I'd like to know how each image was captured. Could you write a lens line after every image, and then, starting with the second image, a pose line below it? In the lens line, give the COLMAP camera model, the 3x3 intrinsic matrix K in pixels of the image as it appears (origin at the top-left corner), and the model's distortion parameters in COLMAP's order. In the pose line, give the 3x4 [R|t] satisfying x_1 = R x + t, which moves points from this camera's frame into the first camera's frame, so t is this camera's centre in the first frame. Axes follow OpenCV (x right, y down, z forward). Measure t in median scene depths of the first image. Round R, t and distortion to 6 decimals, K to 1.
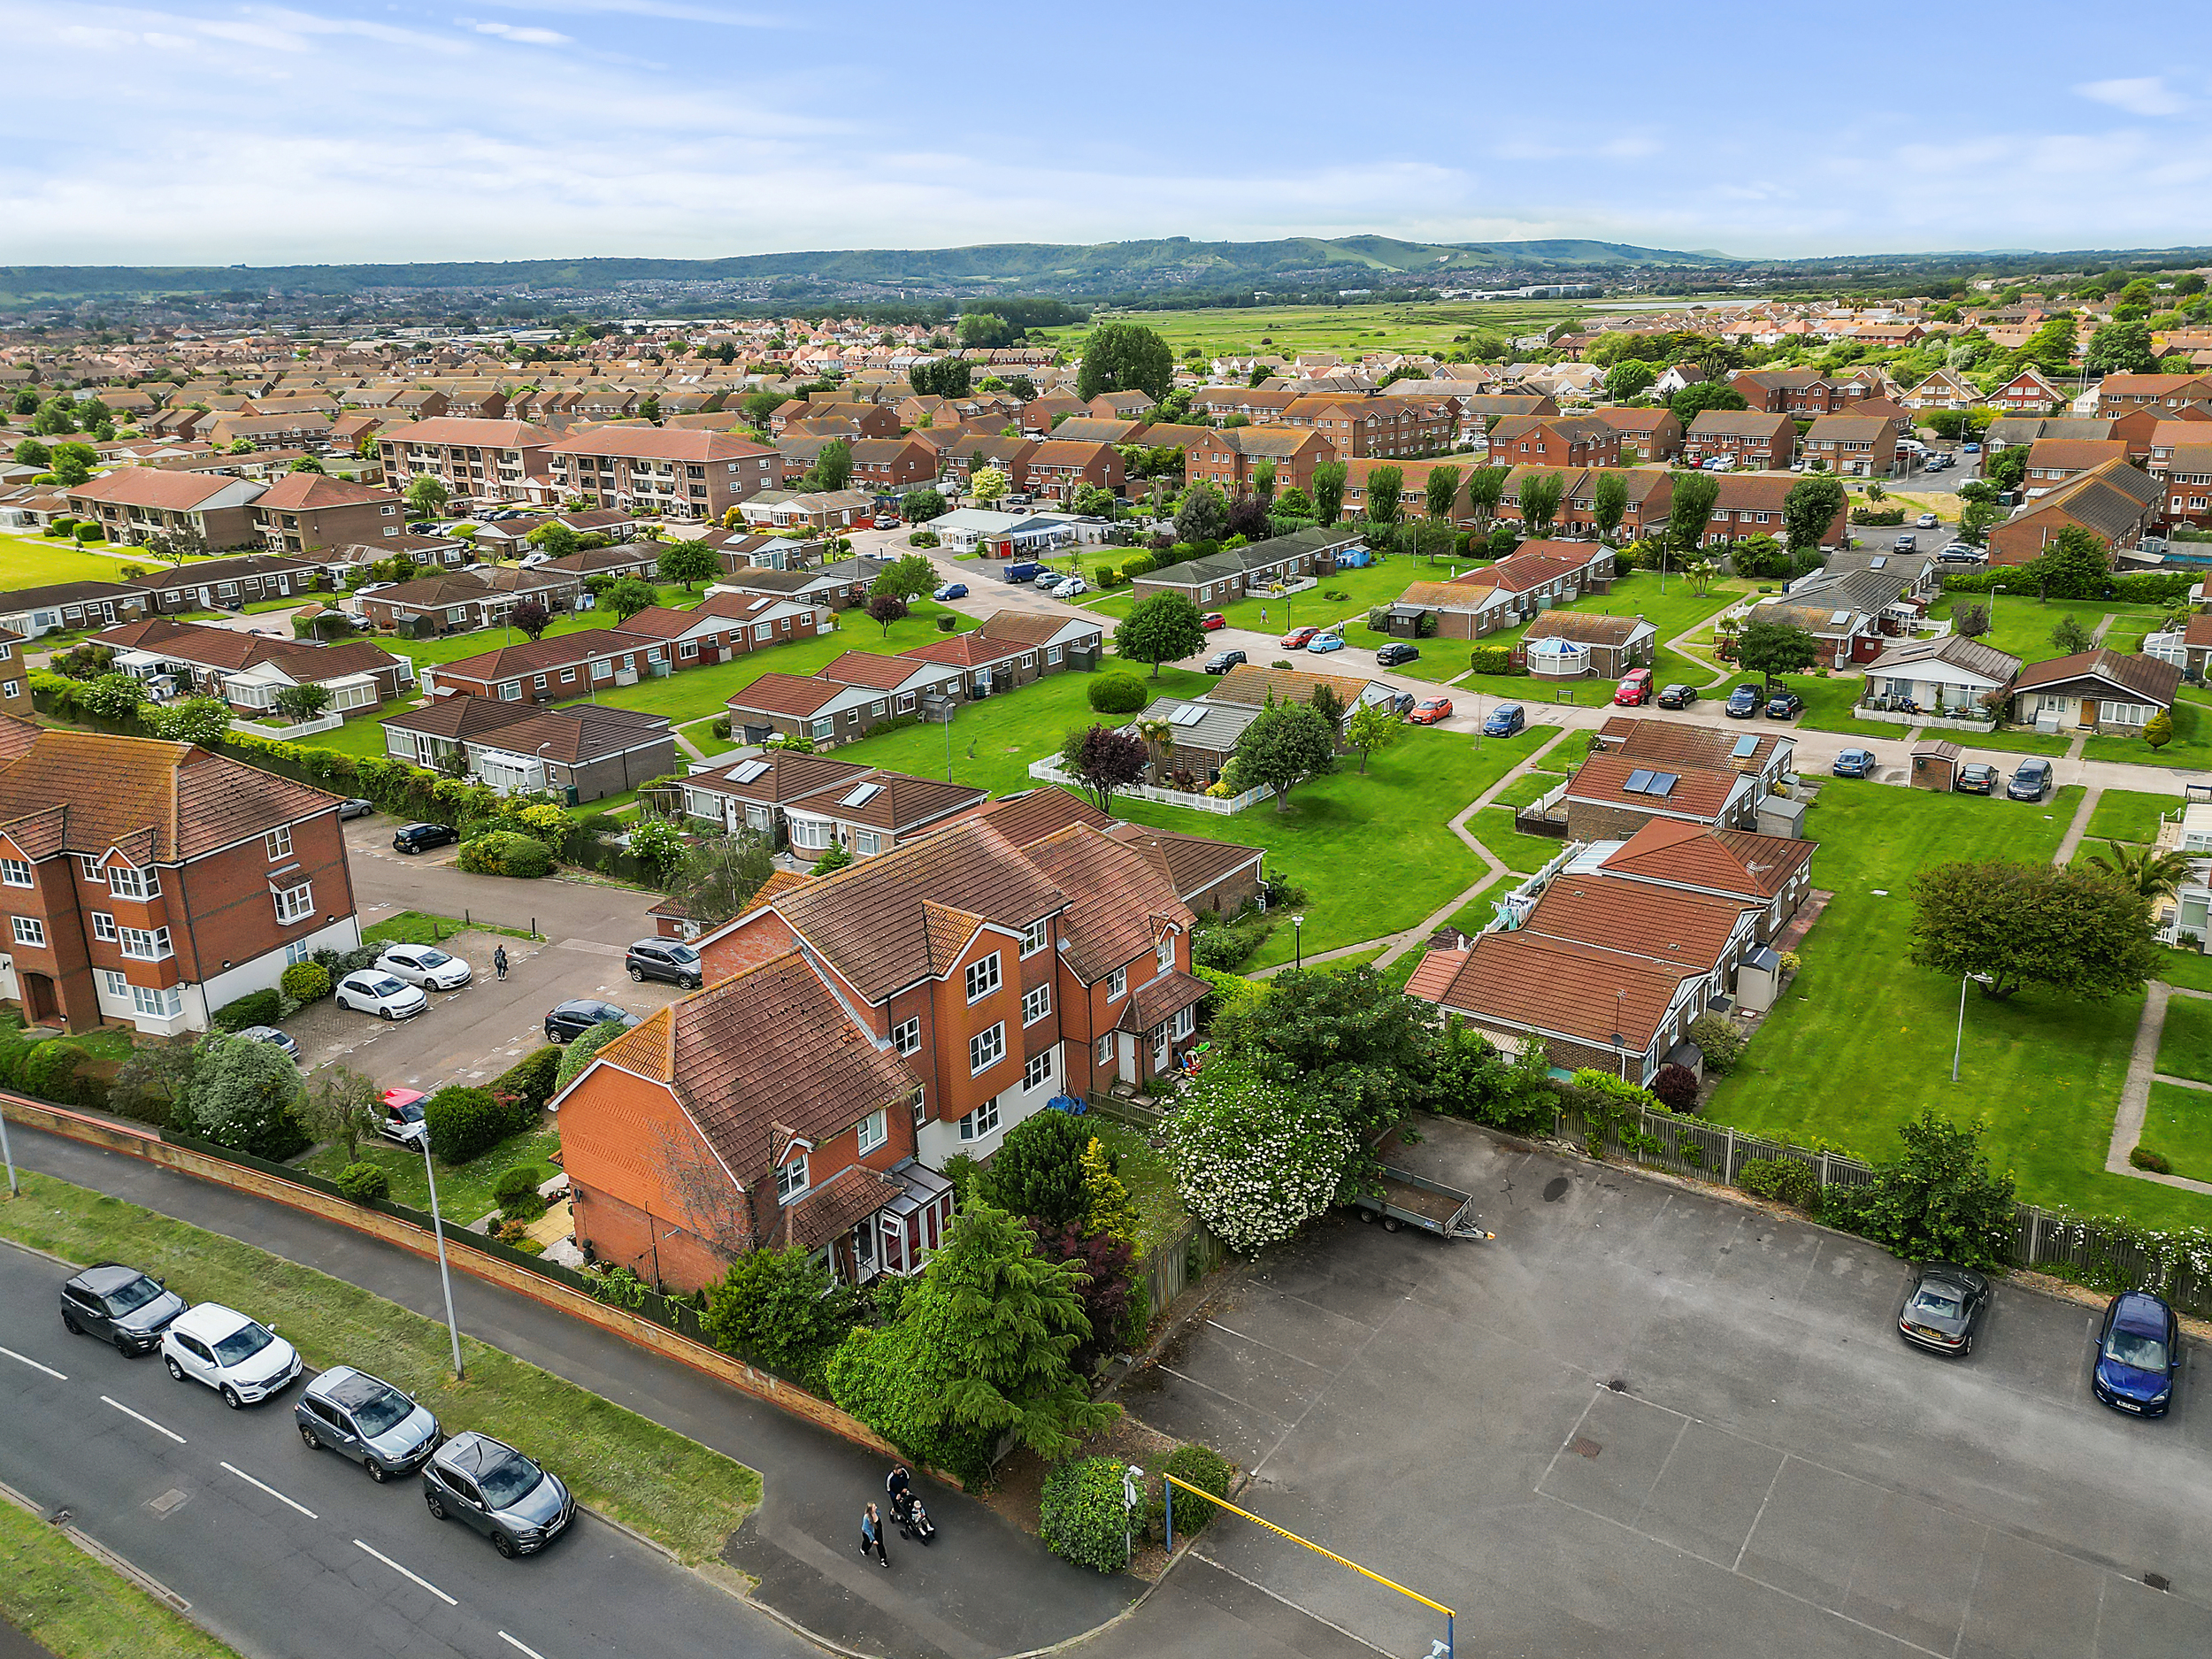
lens RADIAL K [[1661.2, 0, 1243.9], [0, 1661.2, 820.7], [0, 0, 1]] dist [0.051787, -0.054900]
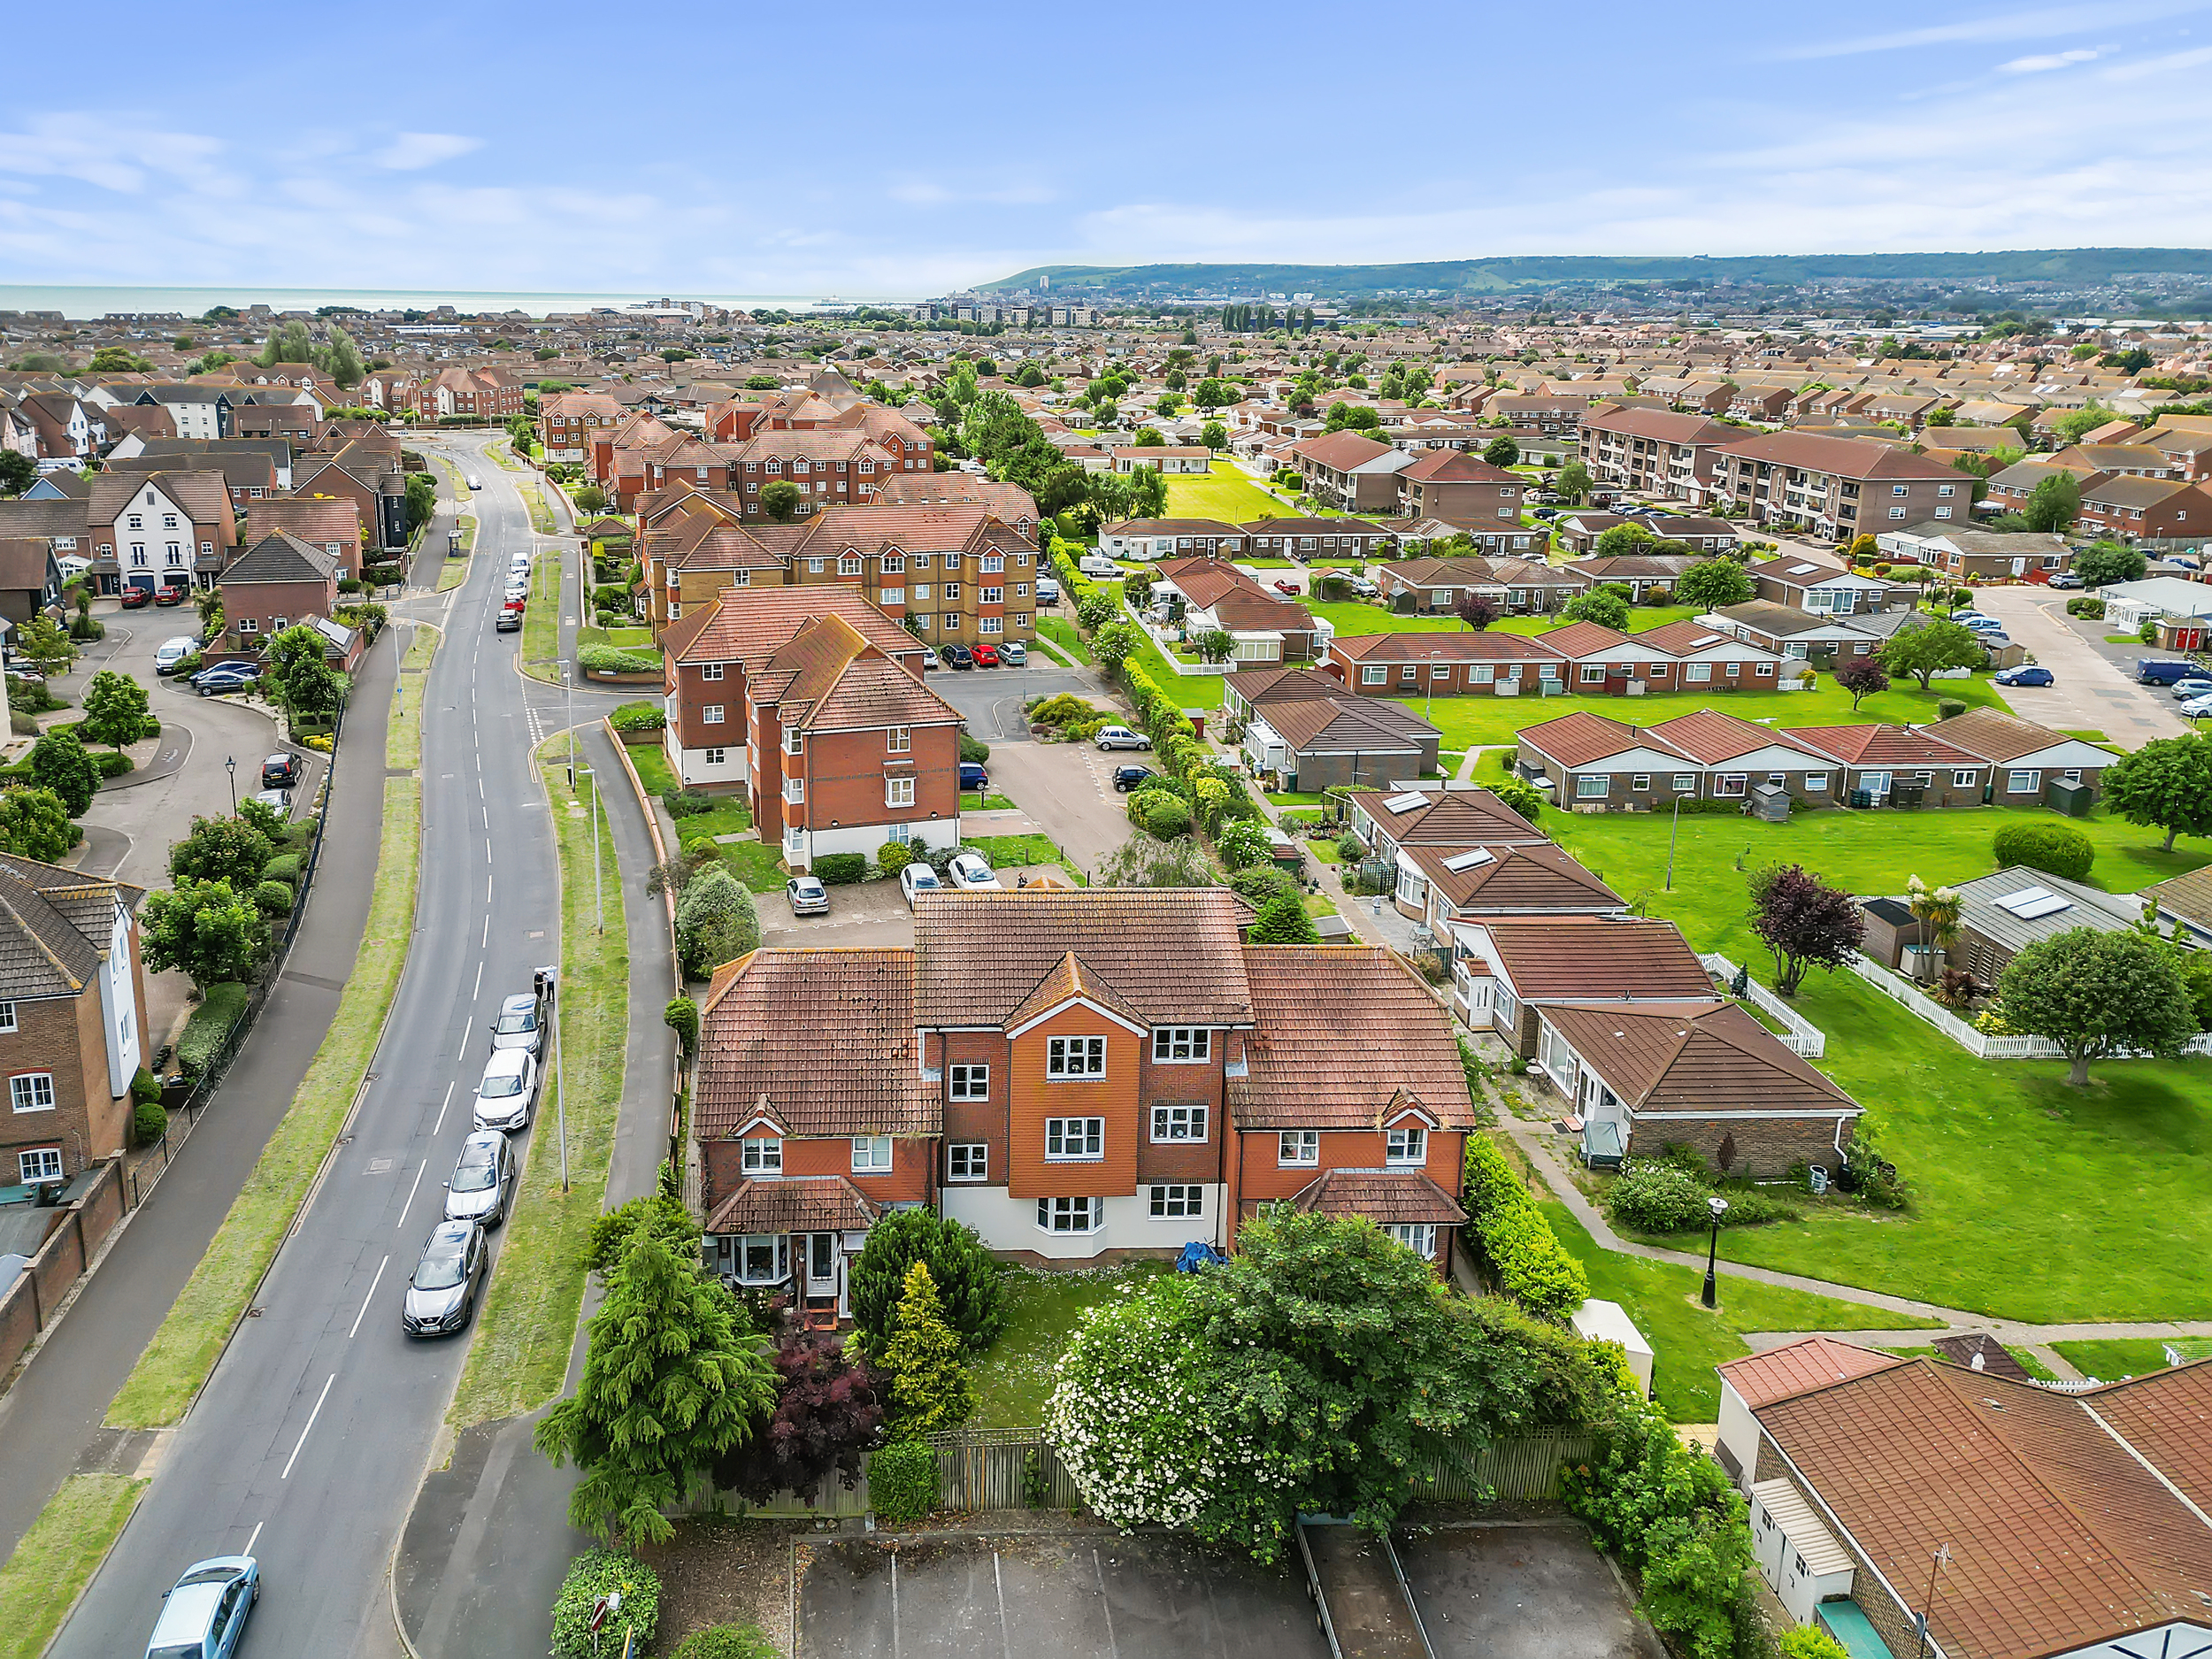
lens RADIAL K [[1699.4, 0, 954.4], [0, 1699.4, 699.0], [0, 0, 1]] dist [0.047840, -0.061016]
pose [[0.538493, 0.215361, -0.814644, 0.245019], [-0.268217, 0.960310, 0.076573, -0.068290], [0.798802, 0.177267, 0.574884, 0.193906]]
